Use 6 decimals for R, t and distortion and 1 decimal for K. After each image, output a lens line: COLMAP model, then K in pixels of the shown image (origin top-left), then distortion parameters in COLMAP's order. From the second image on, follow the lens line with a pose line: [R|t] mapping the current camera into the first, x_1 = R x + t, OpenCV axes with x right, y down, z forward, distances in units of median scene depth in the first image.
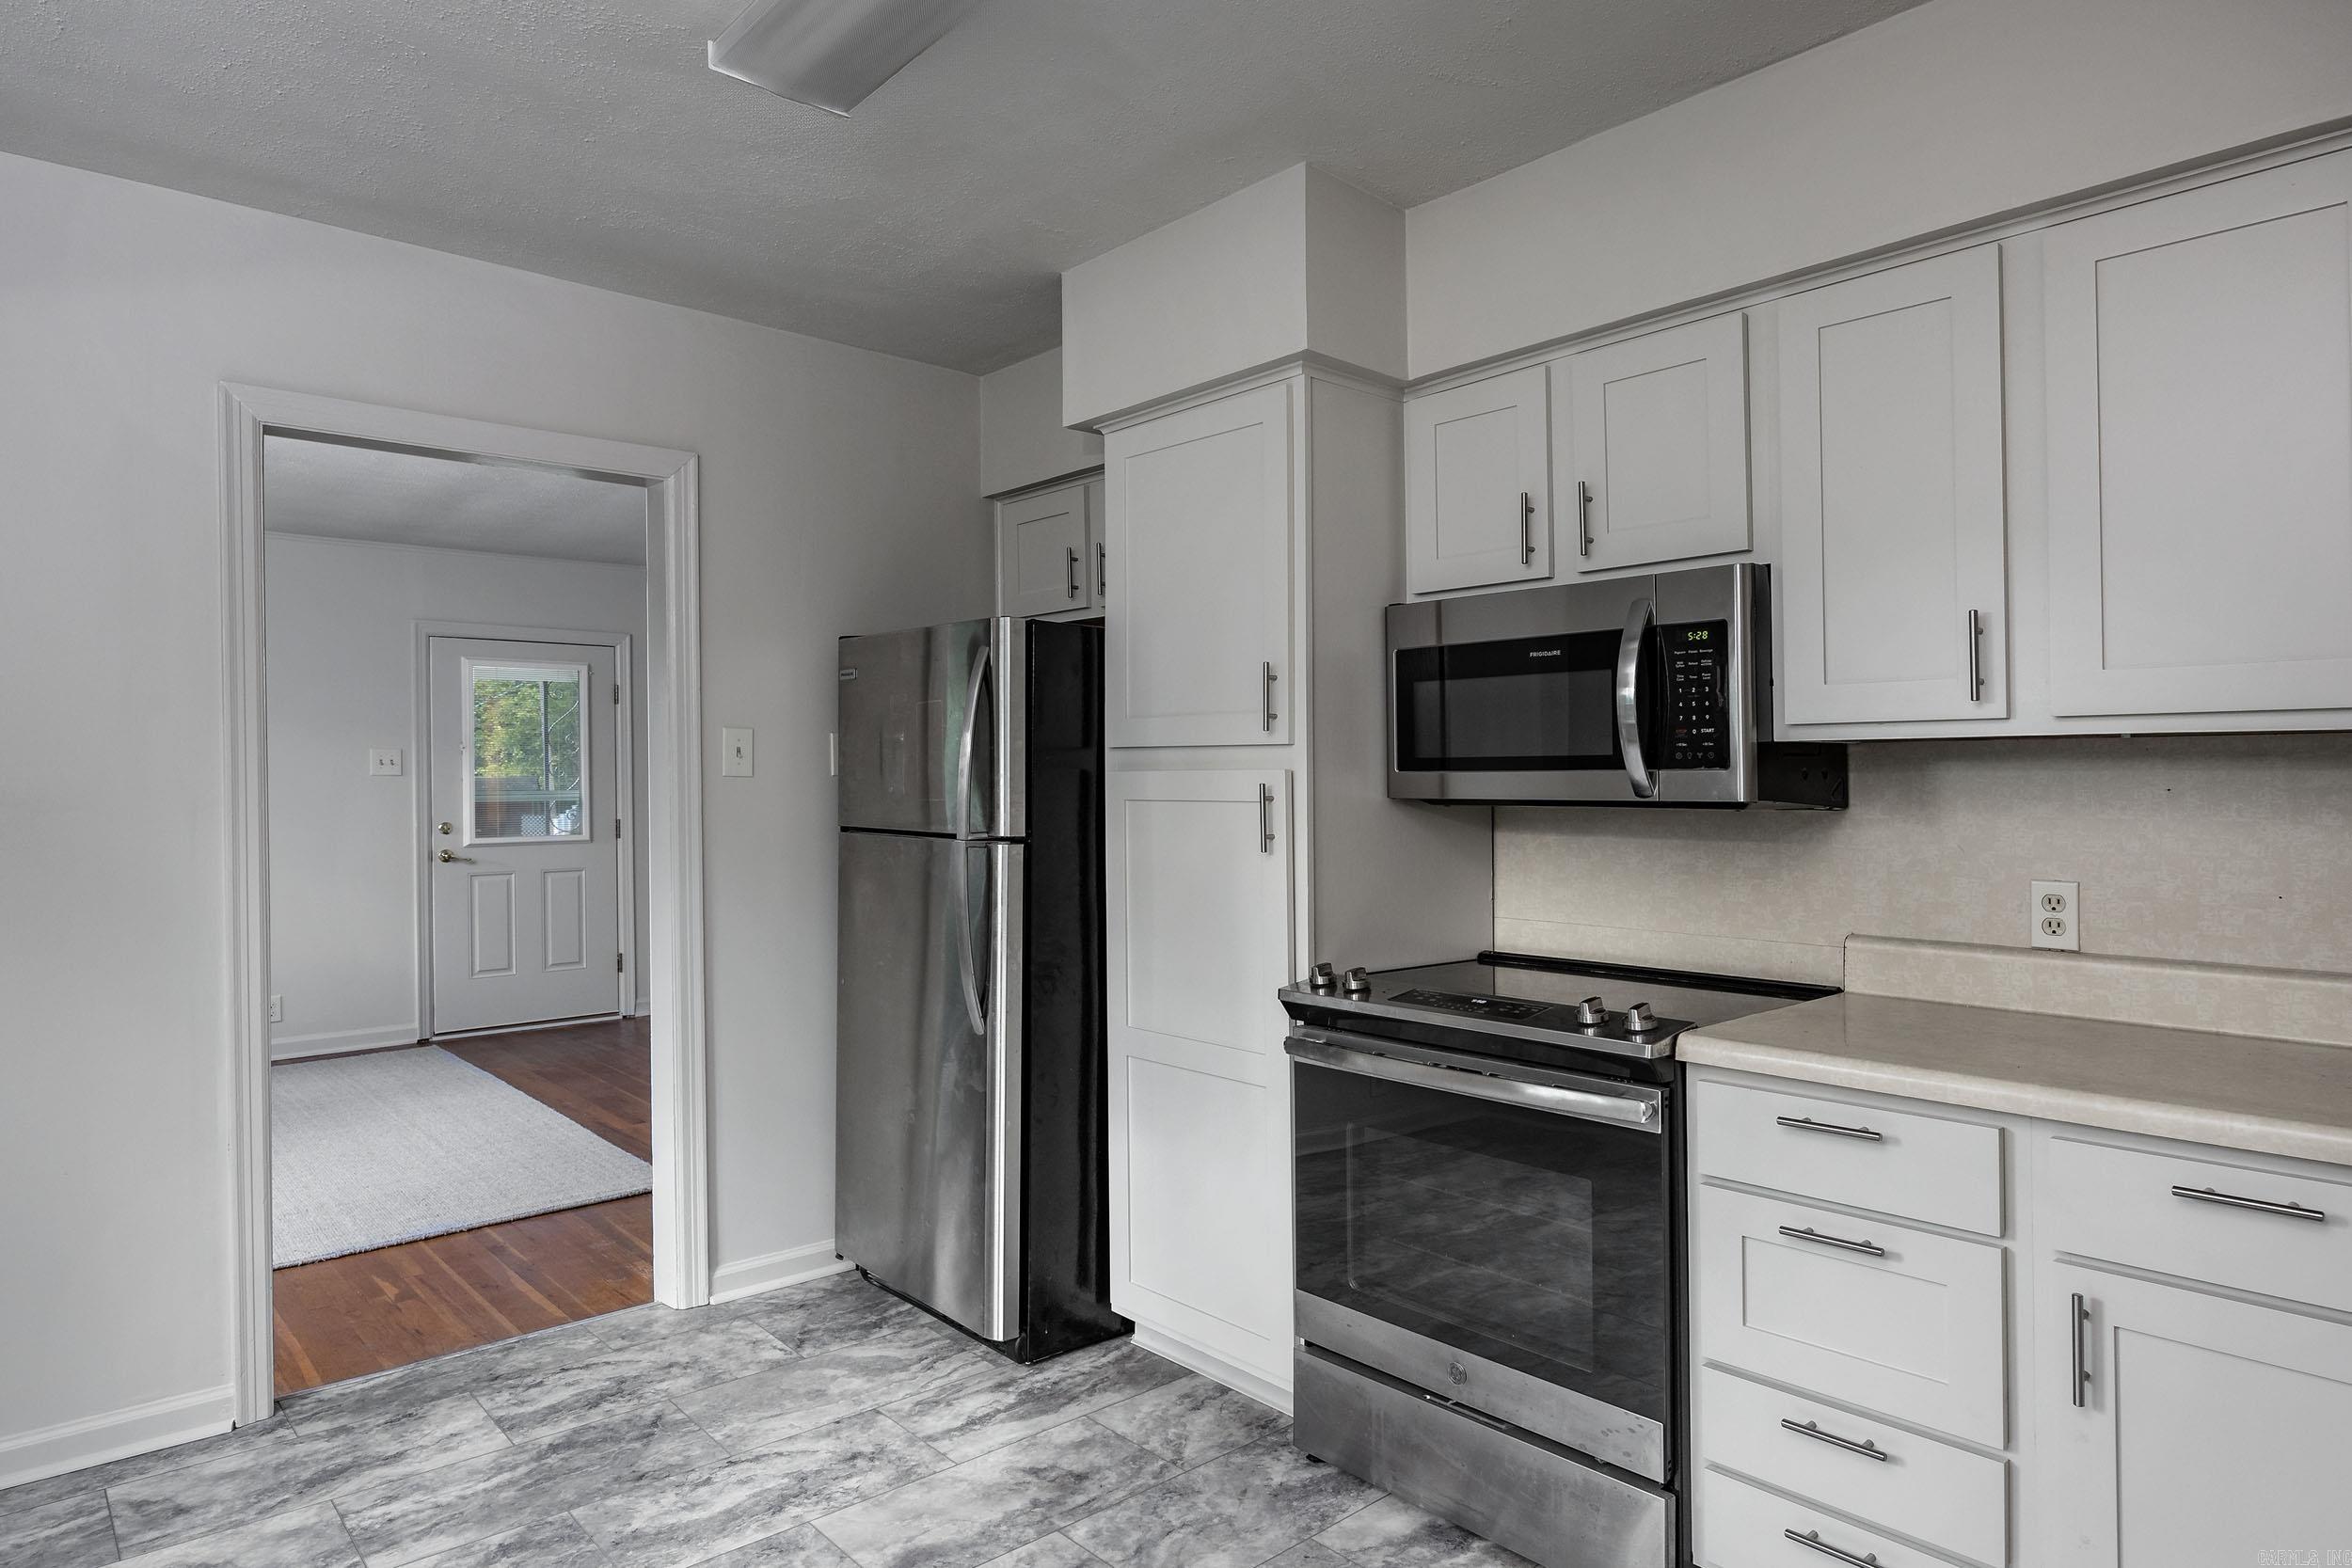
lens RADIAL K [[1411.1, 0, 1279.7], [0, 1411.1, 772.9], [0, 0, 1]] dist [0.000672, -0.001487]
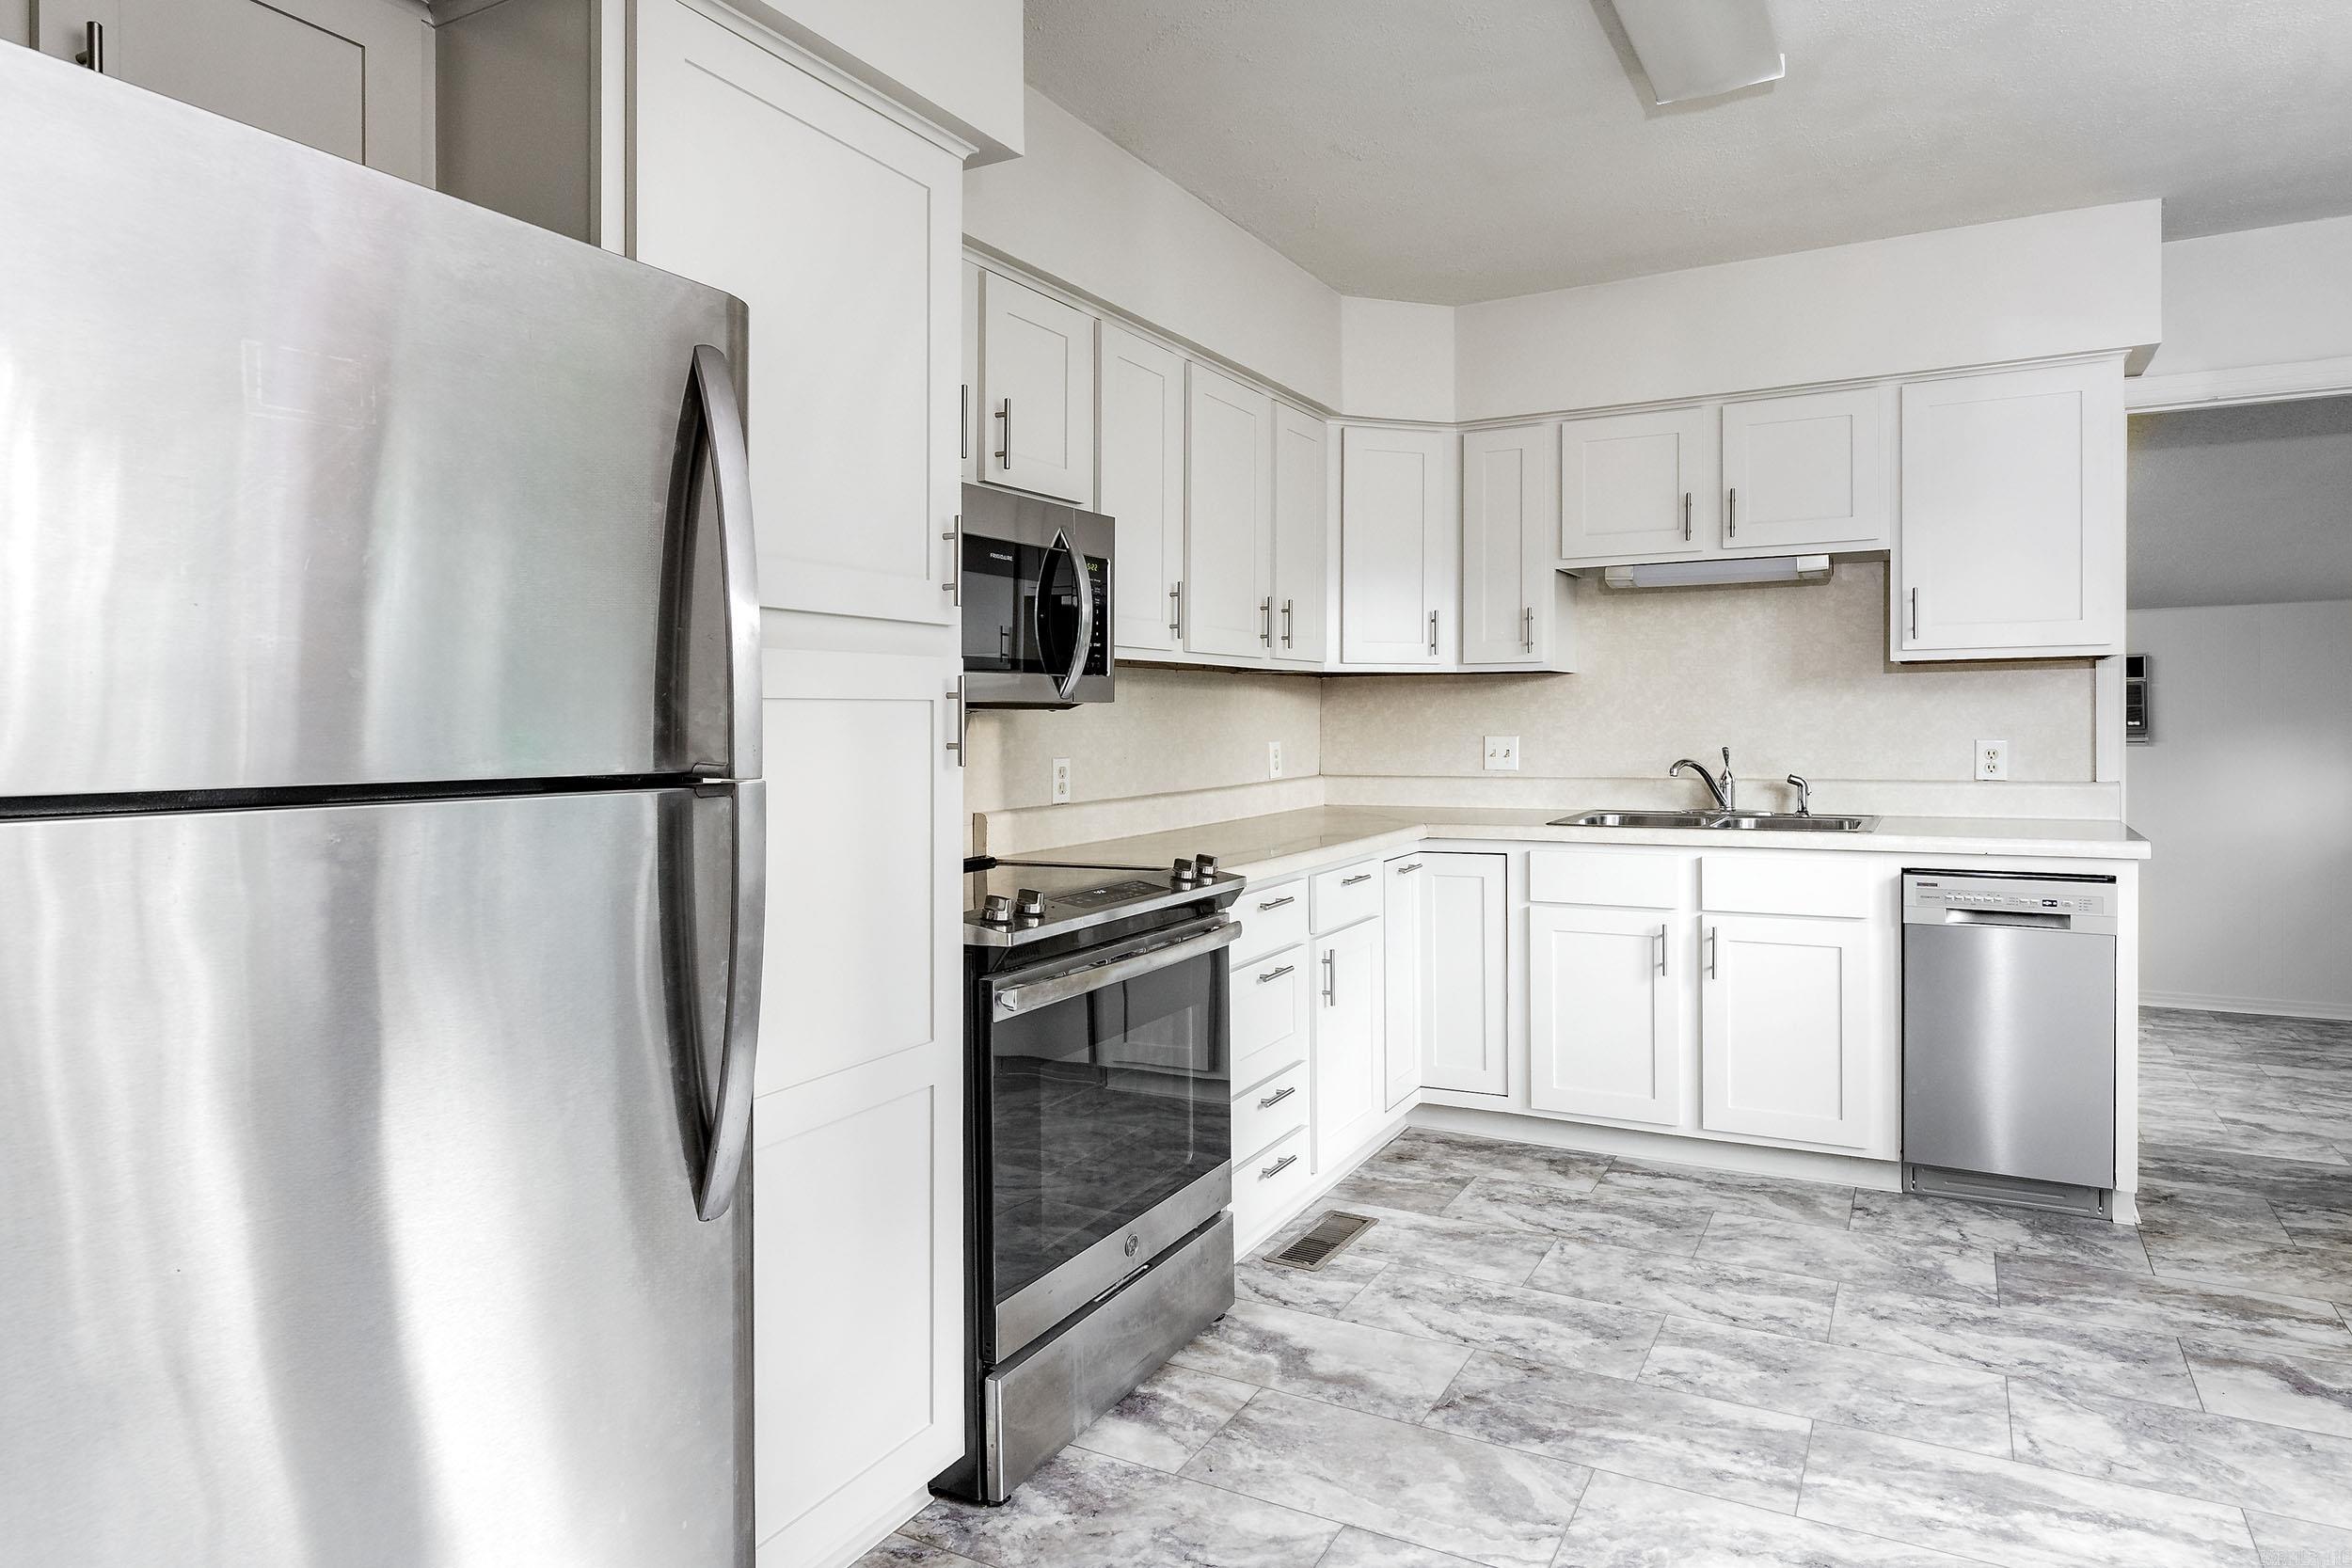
lens RADIAL K [[1394.5, 0, 1220.1], [0, 1394.5, 728.7], [0, 0, 1]] dist [-0.004101, 0.002661]
pose [[-0.328125, -0.005006, 0.944621, -0.821281], [0.001289, 0.999983, 0.005747, 0.033598], [-0.944634, 0.003103, -0.328113, 1.202989]]
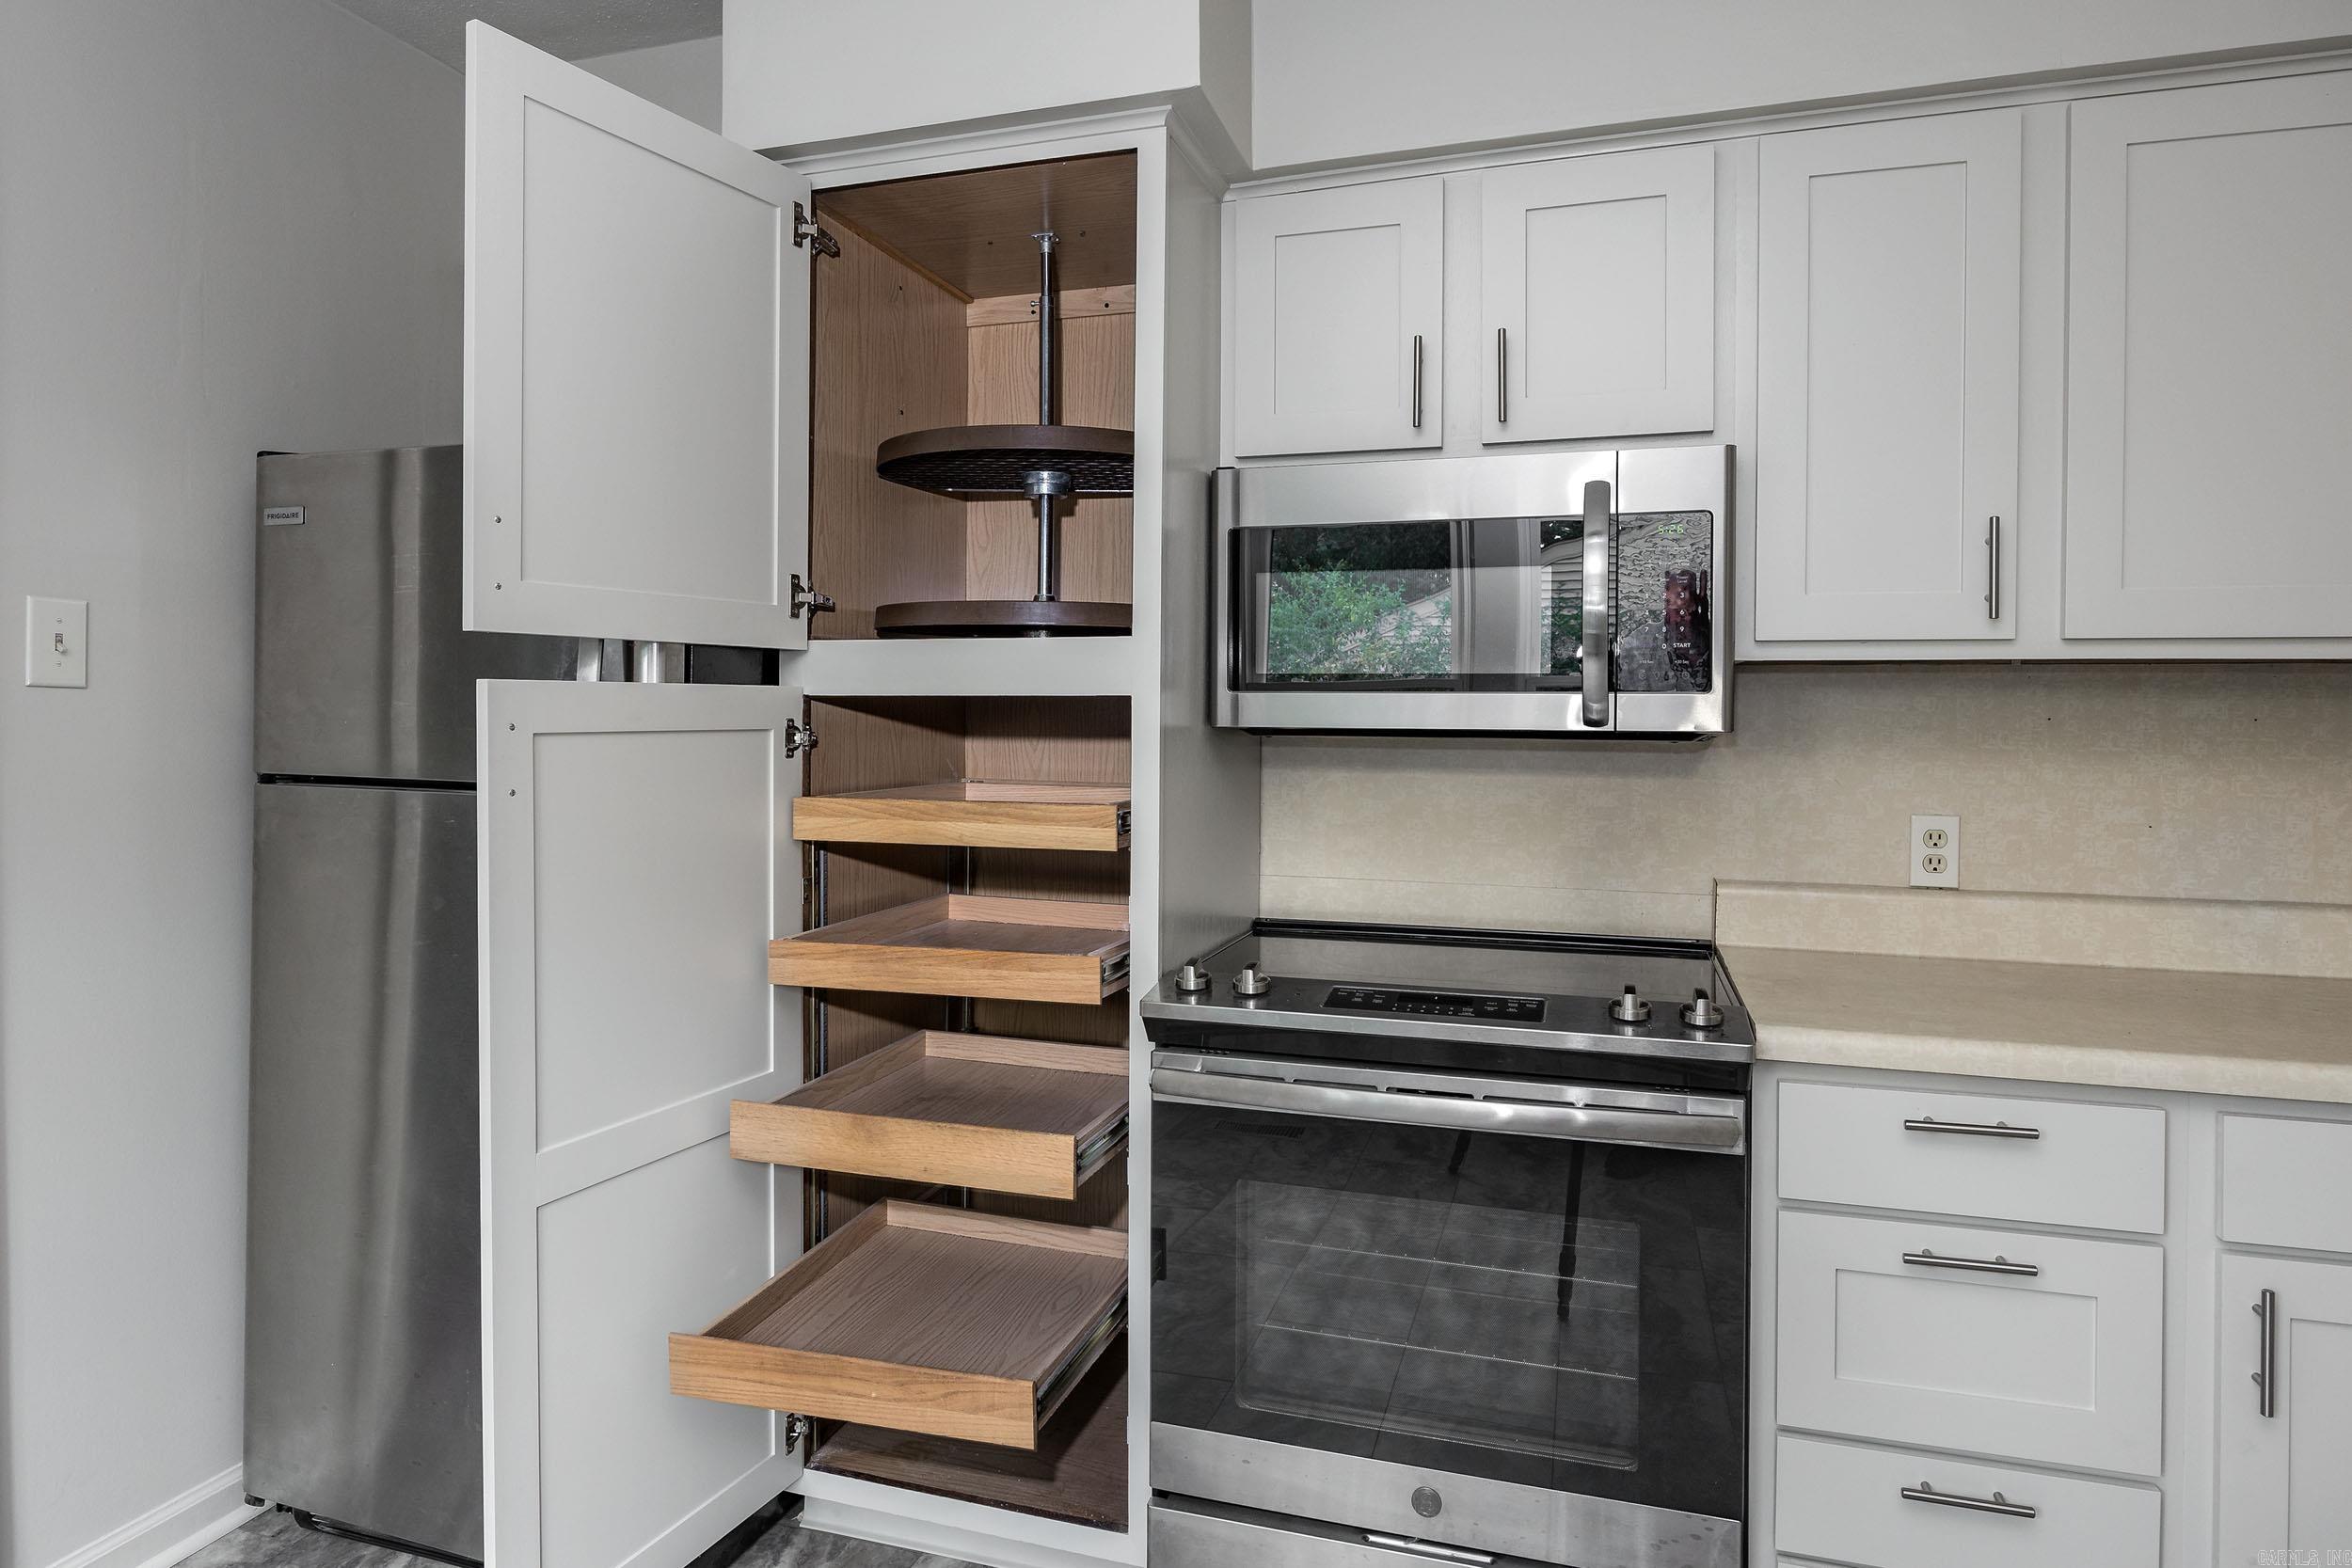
lens RADIAL K [[1411.1, 0, 1154.2], [0, 1411.1, 714.8], [0, 0, 1]] dist [0.000672, -0.001487]
pose [[0.882222, 0.002678, 0.470827, -0.319149], [-0.009577, 0.999879, 0.012259, 0.003009], [-0.470737, -0.015325, 0.882141, 0.378899]]
